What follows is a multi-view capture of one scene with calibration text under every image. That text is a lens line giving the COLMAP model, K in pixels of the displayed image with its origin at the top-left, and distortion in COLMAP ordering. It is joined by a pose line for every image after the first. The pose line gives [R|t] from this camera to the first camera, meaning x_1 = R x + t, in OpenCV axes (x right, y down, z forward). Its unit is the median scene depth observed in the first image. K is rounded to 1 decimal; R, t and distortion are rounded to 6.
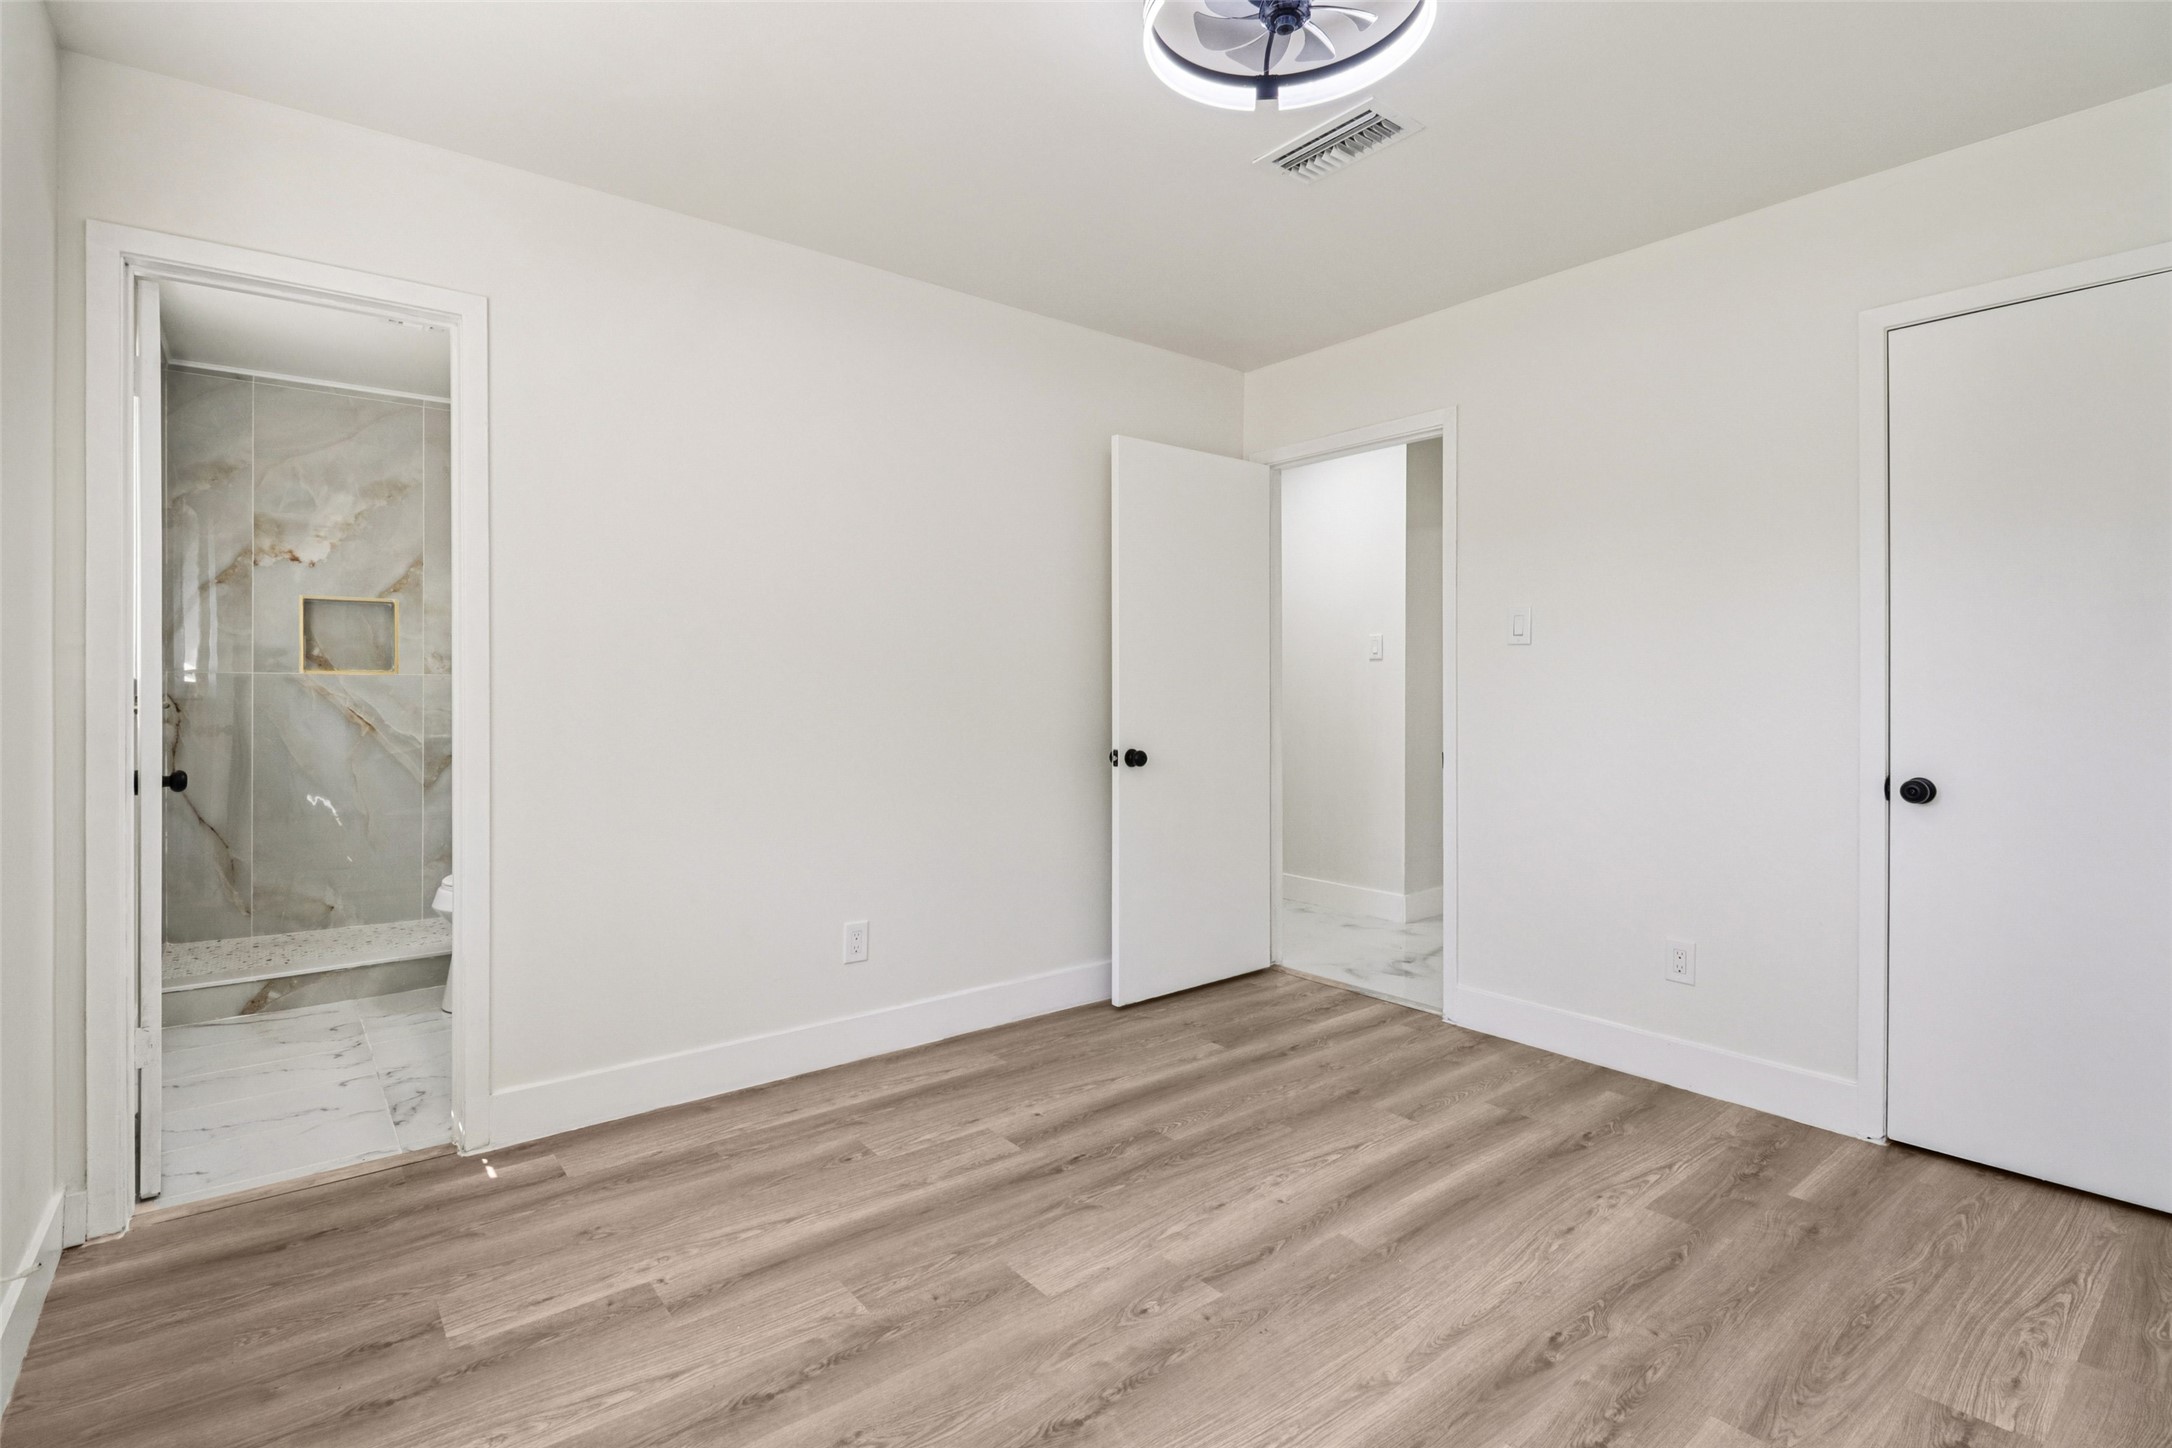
lens RADIAL K [[1015.2, 0, 1083.5], [0, 1015.2, 698.5], [0, 0, 1]] dist [-0.002131, -0.012816]
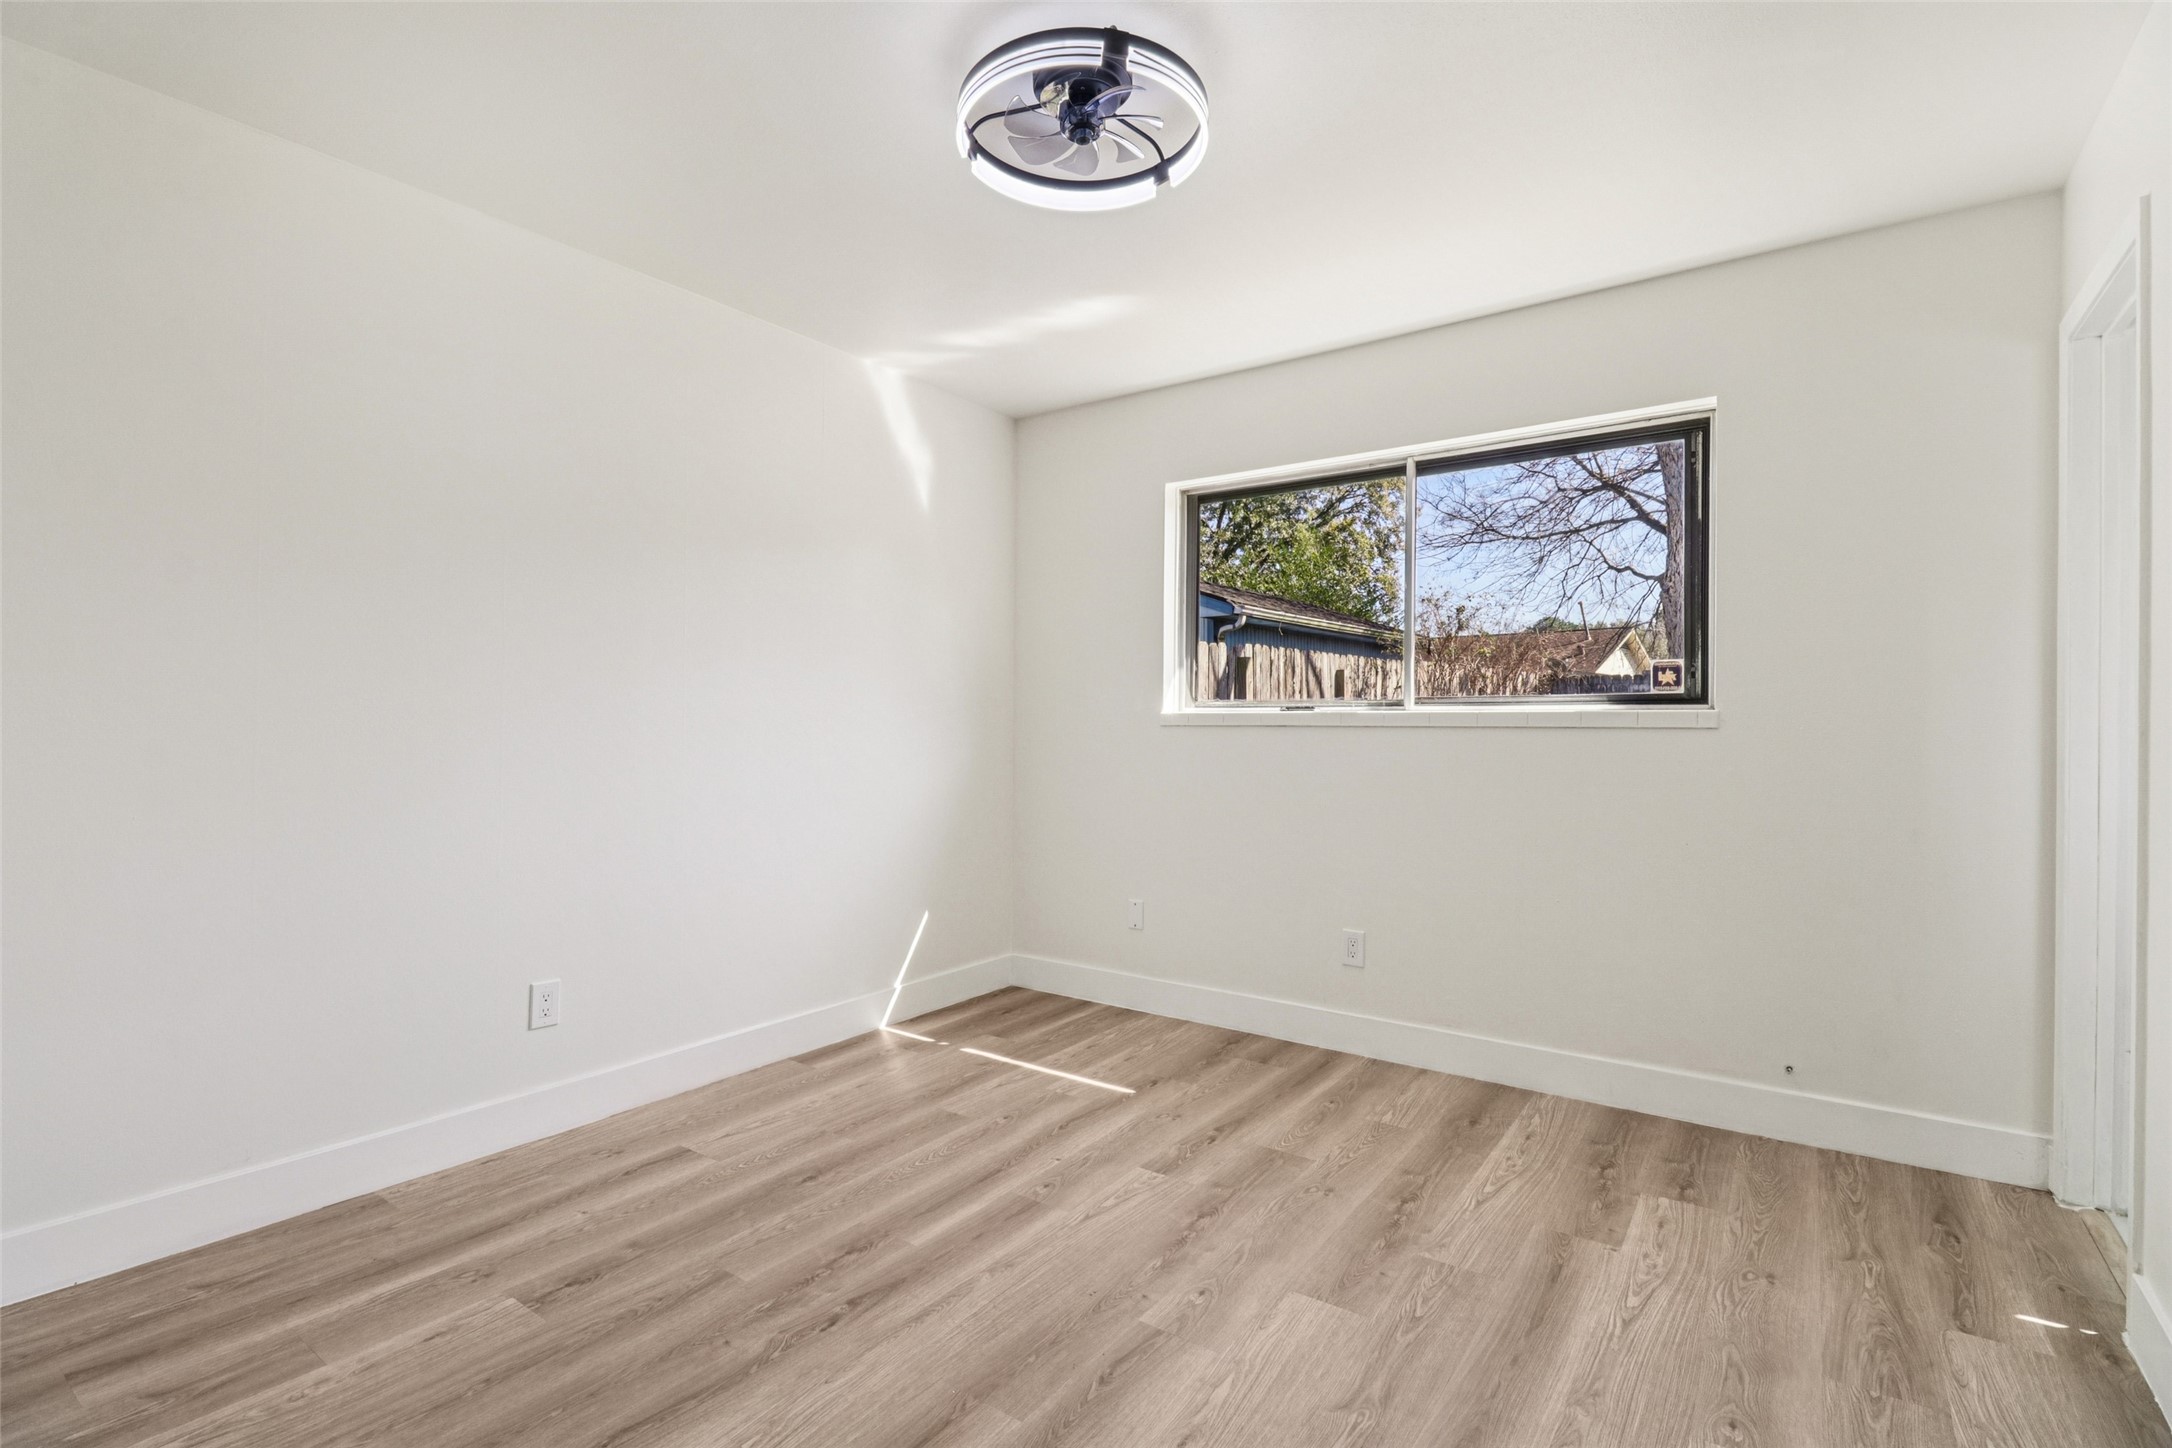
lens RADIAL K [[1013.5, 0, 1086.0], [0, 1013.5, 724.0], [0, 0, 1]] dist [-0.000957, 0.000092]
pose [[-0.960549, -0.005831, -0.278049, 0.484161], [-0.008239, 0.999938, 0.007495, -0.013489], [0.277988, 0.009490, -0.960538, 2.001169]]
